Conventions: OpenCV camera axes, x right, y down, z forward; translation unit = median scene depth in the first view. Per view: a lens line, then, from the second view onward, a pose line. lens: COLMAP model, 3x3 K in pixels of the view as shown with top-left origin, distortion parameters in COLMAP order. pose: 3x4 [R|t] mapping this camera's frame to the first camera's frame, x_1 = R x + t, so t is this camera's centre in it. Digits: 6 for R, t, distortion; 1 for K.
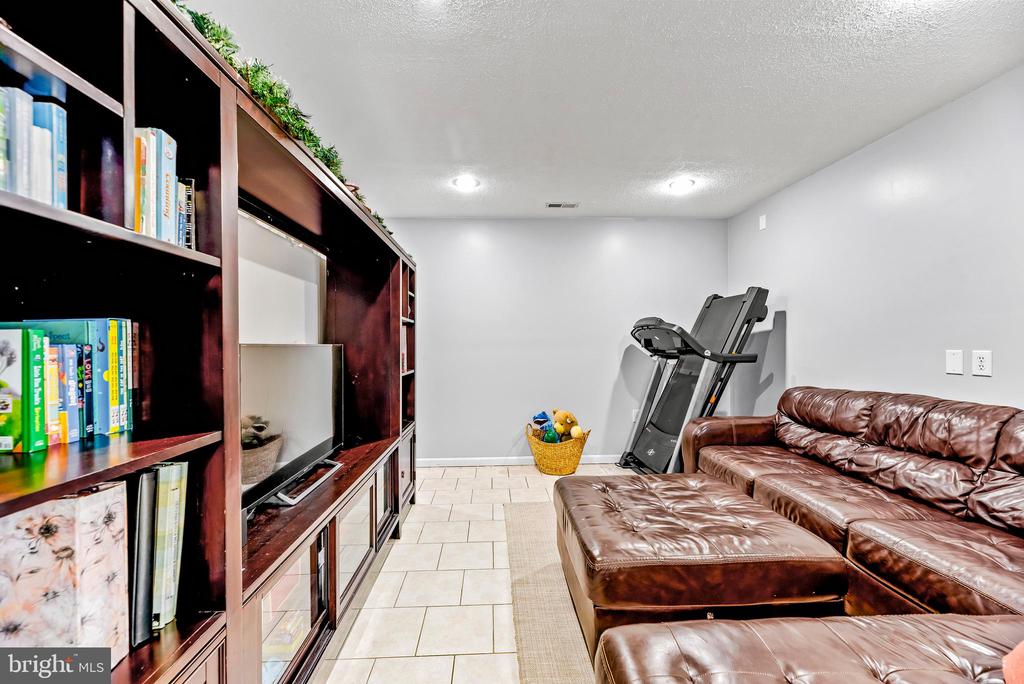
lens RADIAL K [[414.6, 0, 507.9], [0, 414.6, 344.8], [0, 0, 1]] dist [0.000521, 0.000812]
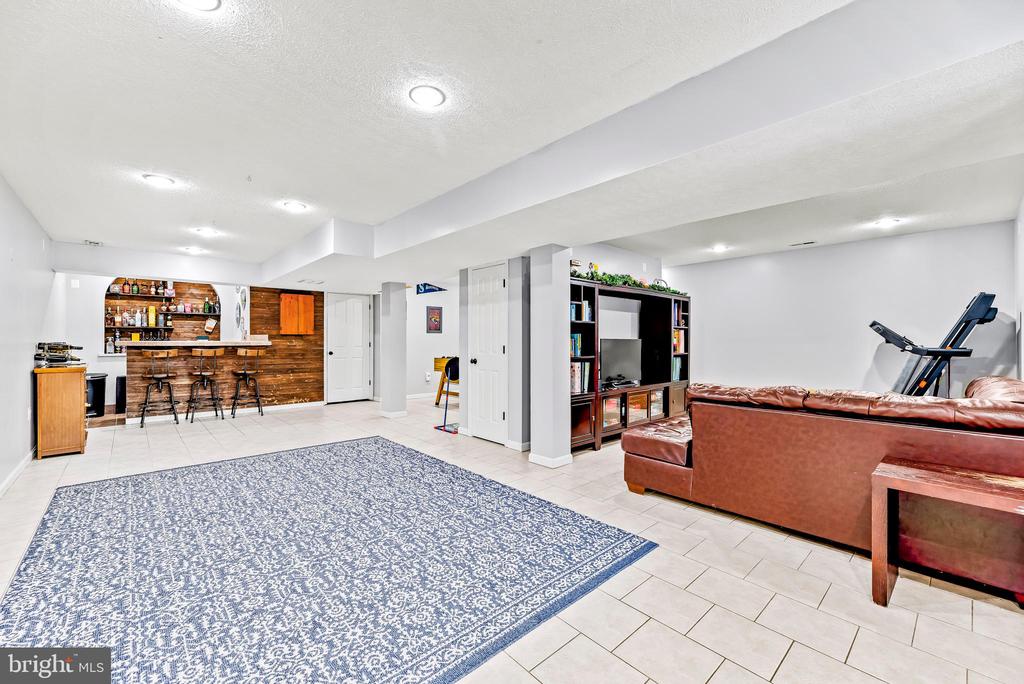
lens RADIAL K [[414.6, 0, 508.4], [0, 414.6, 340.7], [0, 0, 1]] dist [0.000521, 0.000812]
pose [[0.643963, 0.008049, -0.765014, 2.352944], [-0.009107, 0.999954, 0.002854, 0.022380], [0.765002, 0.005129, 0.644007, -2.889305]]
